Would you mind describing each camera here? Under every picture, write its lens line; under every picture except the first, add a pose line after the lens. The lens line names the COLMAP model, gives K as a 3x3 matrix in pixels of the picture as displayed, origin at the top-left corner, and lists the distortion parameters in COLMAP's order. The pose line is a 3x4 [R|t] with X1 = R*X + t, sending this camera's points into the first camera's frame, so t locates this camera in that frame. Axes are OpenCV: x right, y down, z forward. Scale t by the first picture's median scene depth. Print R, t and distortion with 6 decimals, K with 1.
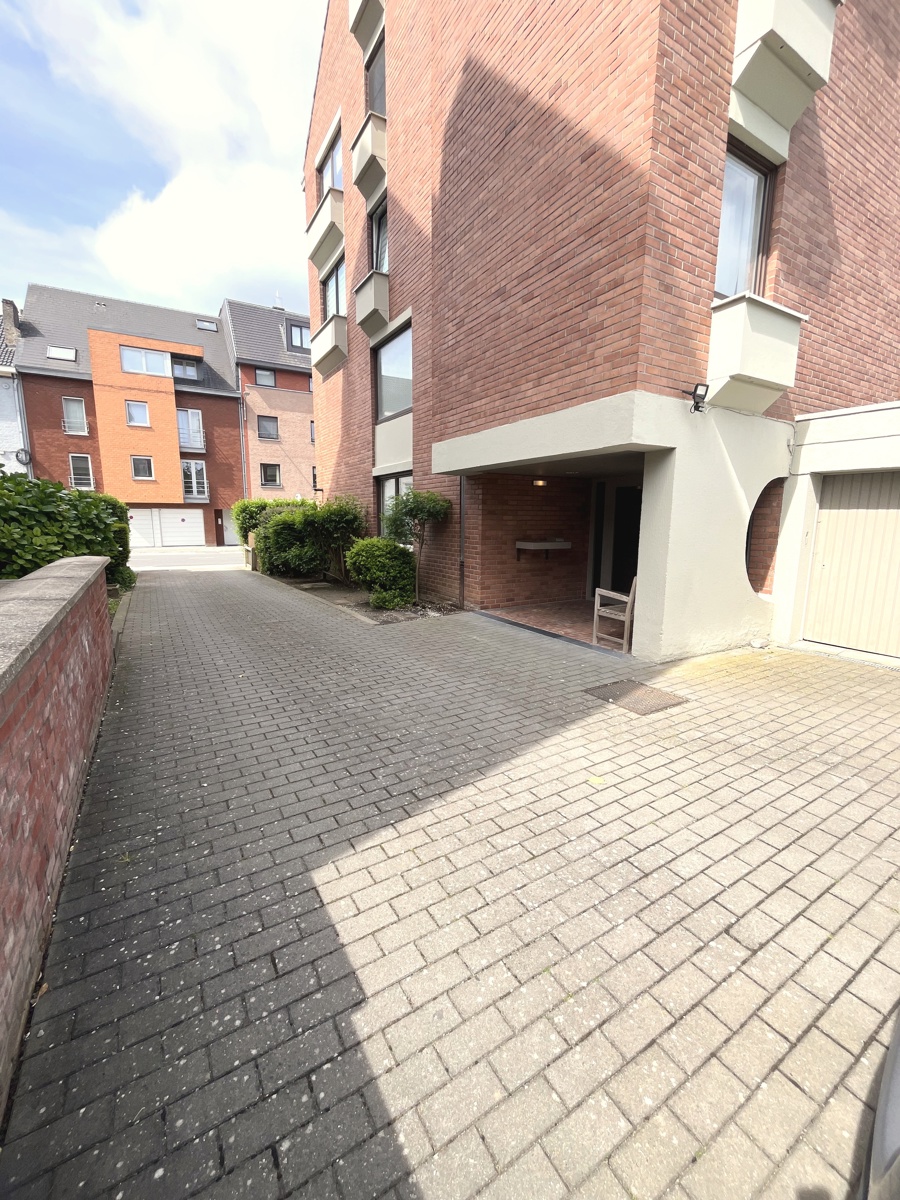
lens RADIAL K [[487.6, 0, 451.5], [0, 487.6, 599.0], [0, 0, 1]] dist [-0.003876, 0.000447]
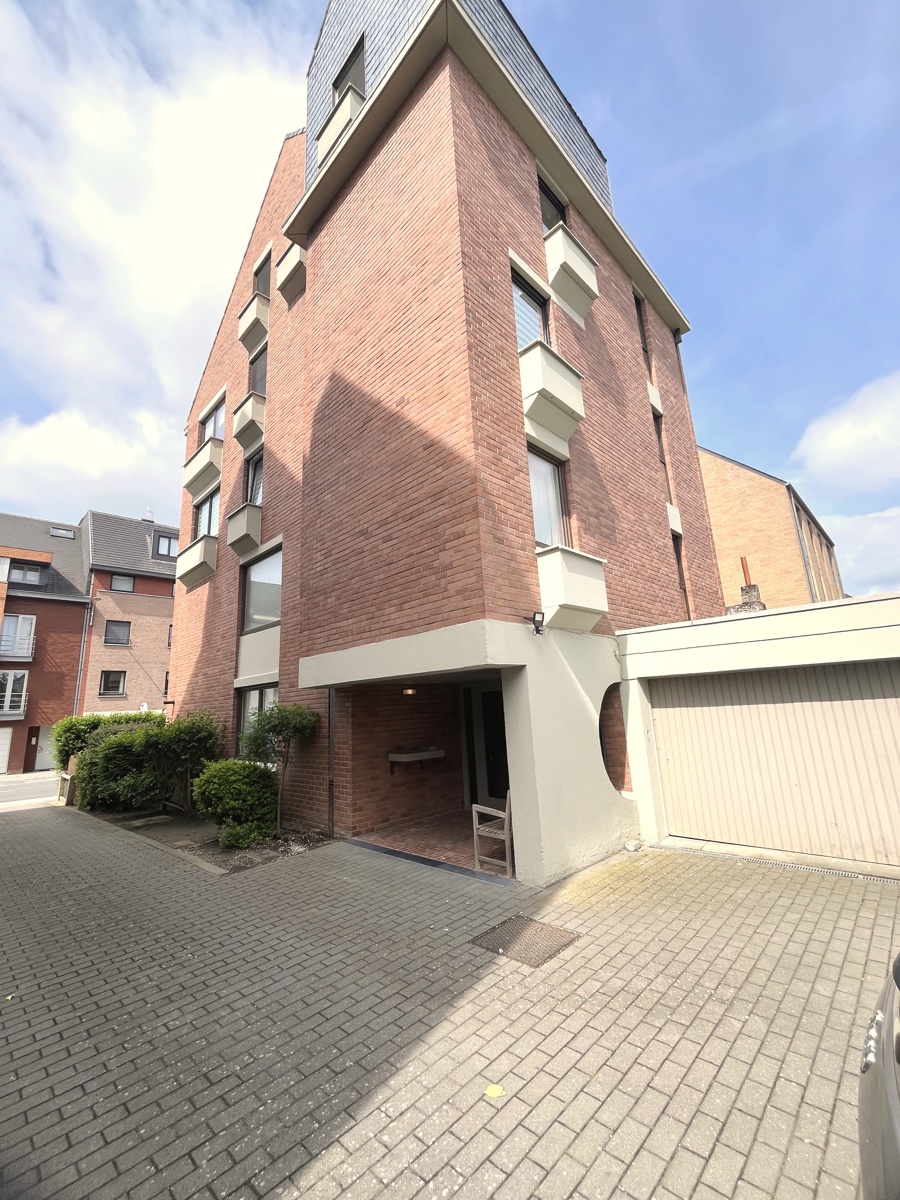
lens RADIAL K [[487.6, 0, 452.4], [0, 487.6, 597.6], [0, 0, 1]] dist [-0.003876, 0.000447]
pose [[0.966741, 0.001202, 0.255754, 0.013884], [0.097001, 0.923552, -0.371003, -0.061749], [-0.236648, 0.383472, 0.892719, -0.015146]]
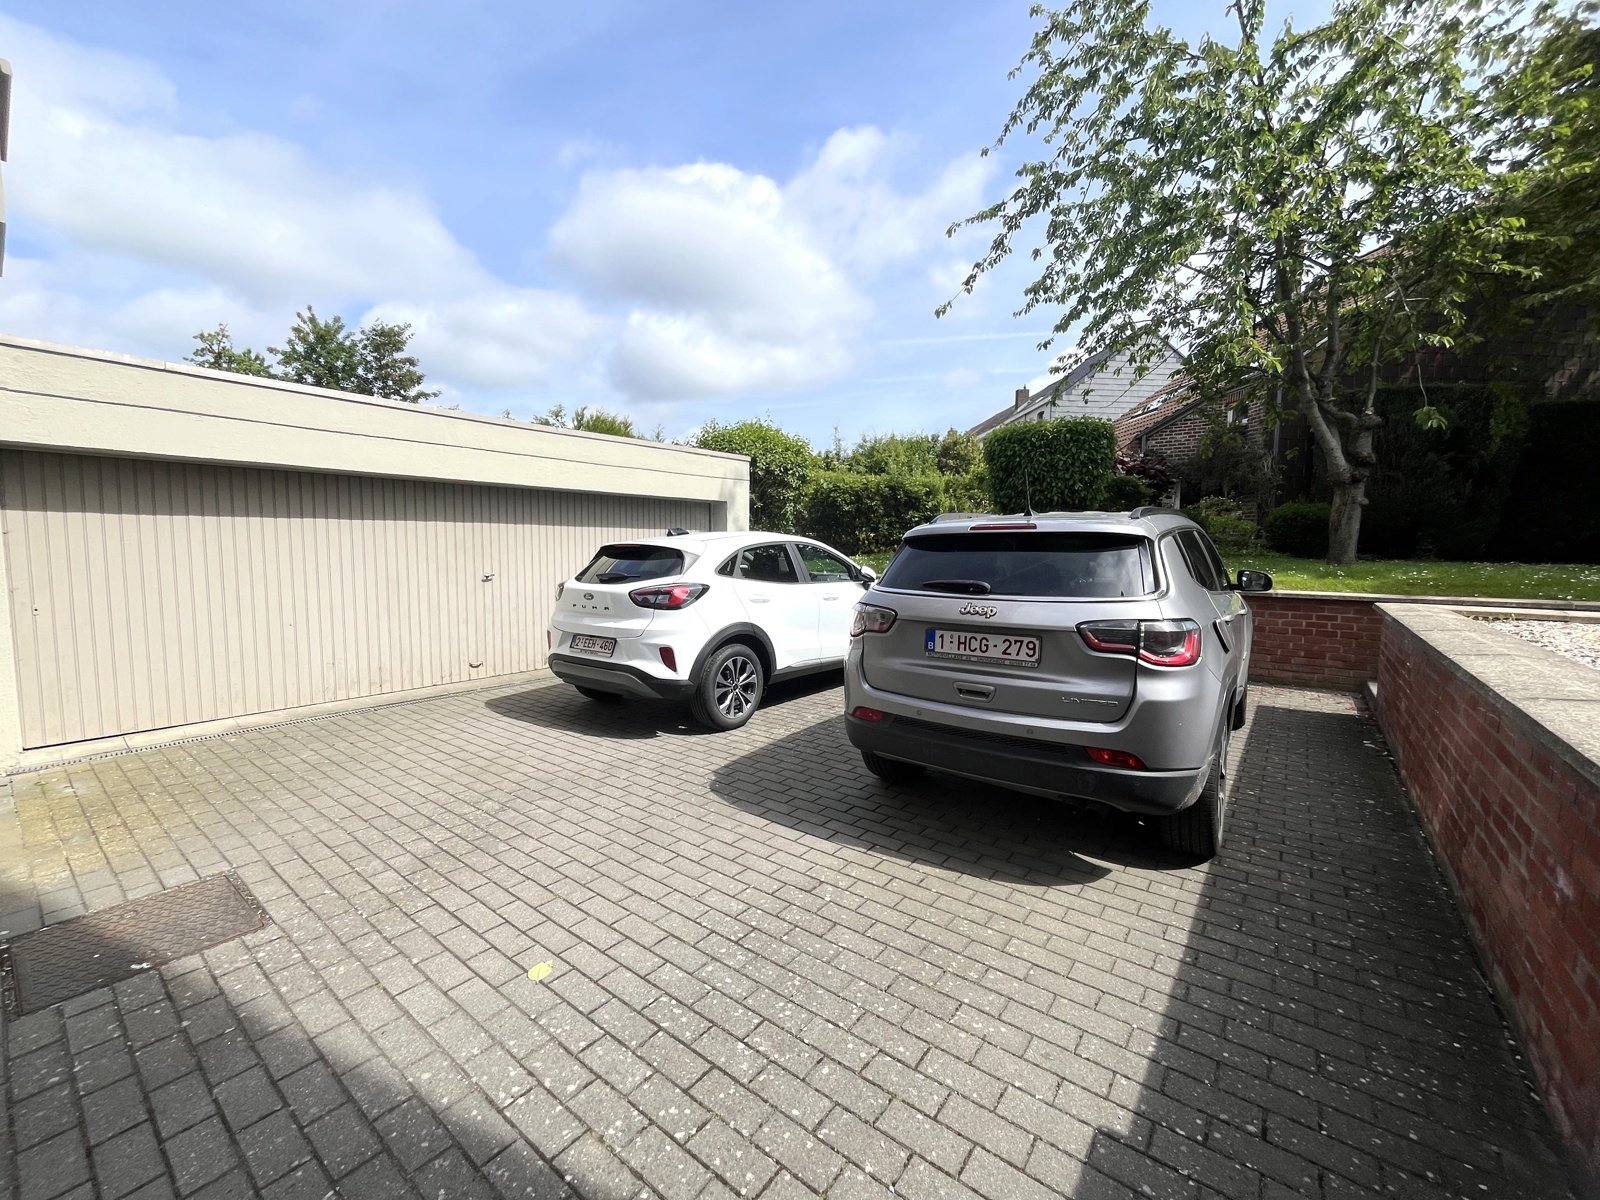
lens RADIAL K [[650.1, 0, 792.3], [0, 650.1, 597.1], [0, 0, 1]] dist [-0.003876, 0.000447]
pose [[-0.353806, -0.083107, 0.931619, -0.321643], [0.142802, 0.979567, 0.141617, -0.086840], [-0.924353, 0.183142, -0.334709, 0.584696]]
